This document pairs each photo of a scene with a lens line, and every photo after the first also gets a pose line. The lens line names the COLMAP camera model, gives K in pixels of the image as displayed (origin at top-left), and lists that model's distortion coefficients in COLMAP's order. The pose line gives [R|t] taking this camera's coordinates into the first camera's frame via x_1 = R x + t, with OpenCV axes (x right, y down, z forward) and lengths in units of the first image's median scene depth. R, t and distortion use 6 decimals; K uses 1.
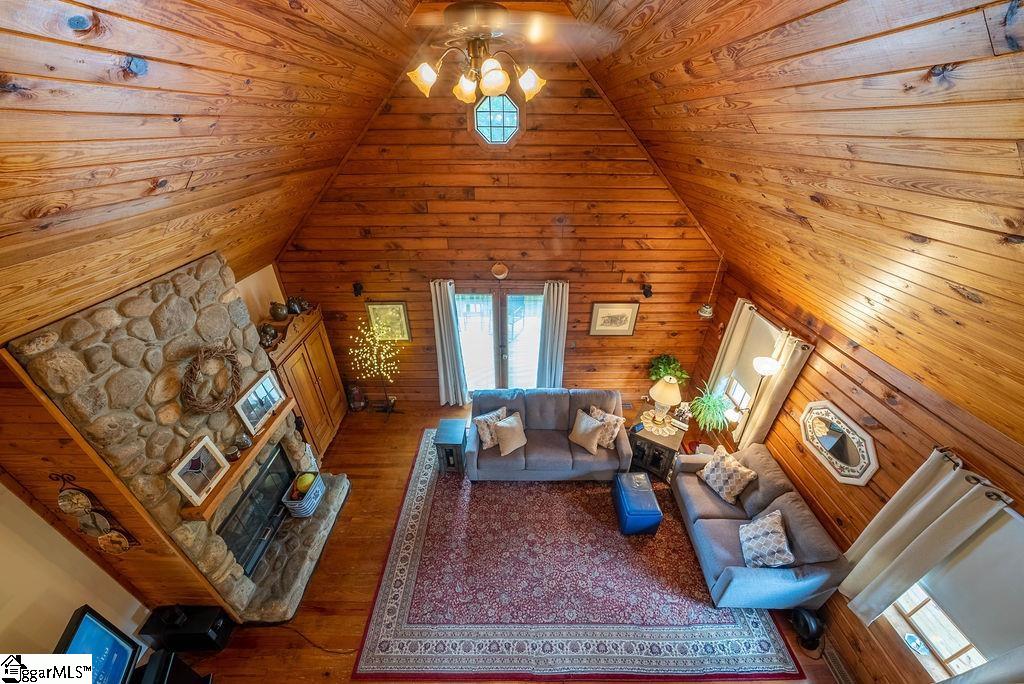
lens RADIAL K [[357.8, 0, 515.9], [0, 357.8, 344.3], [0, 0, 1]] dist [-0.020049, 0.001264]
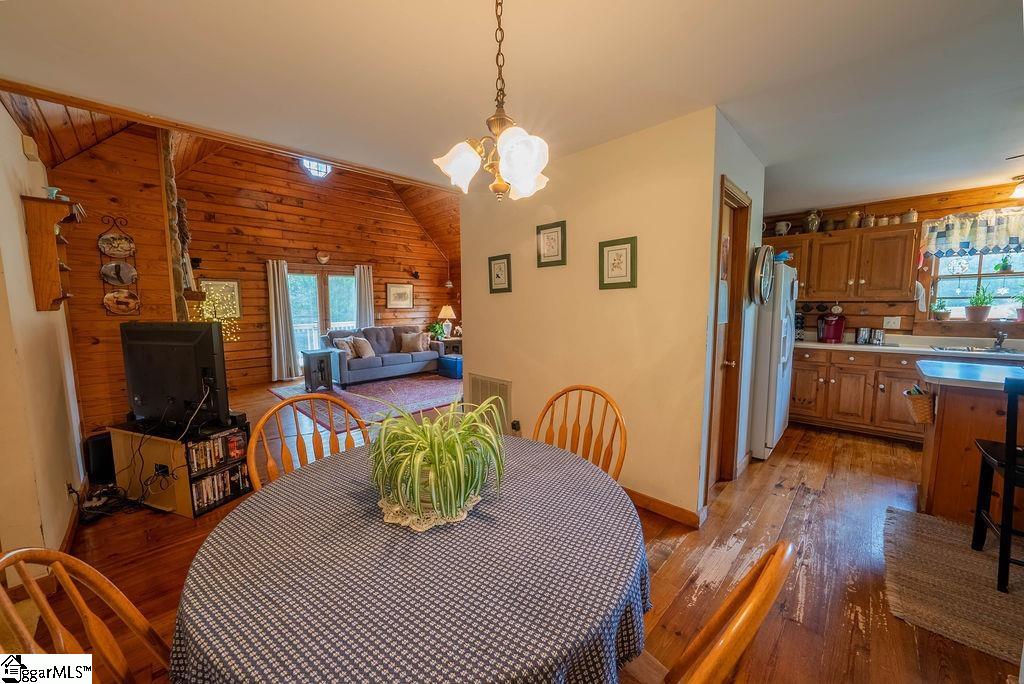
lens RADIAL K [[357.8, 0, 503.3], [0, 357.8, 341.5], [0, 0, 1]] dist [-0.020049, 0.001264]
pose [[0.718947, -0.088364, 0.689425, -0.547651], [0.366387, 0.891071, -0.267867, 0.761096], [-0.590657, 0.445179, 0.673008, -0.251485]]
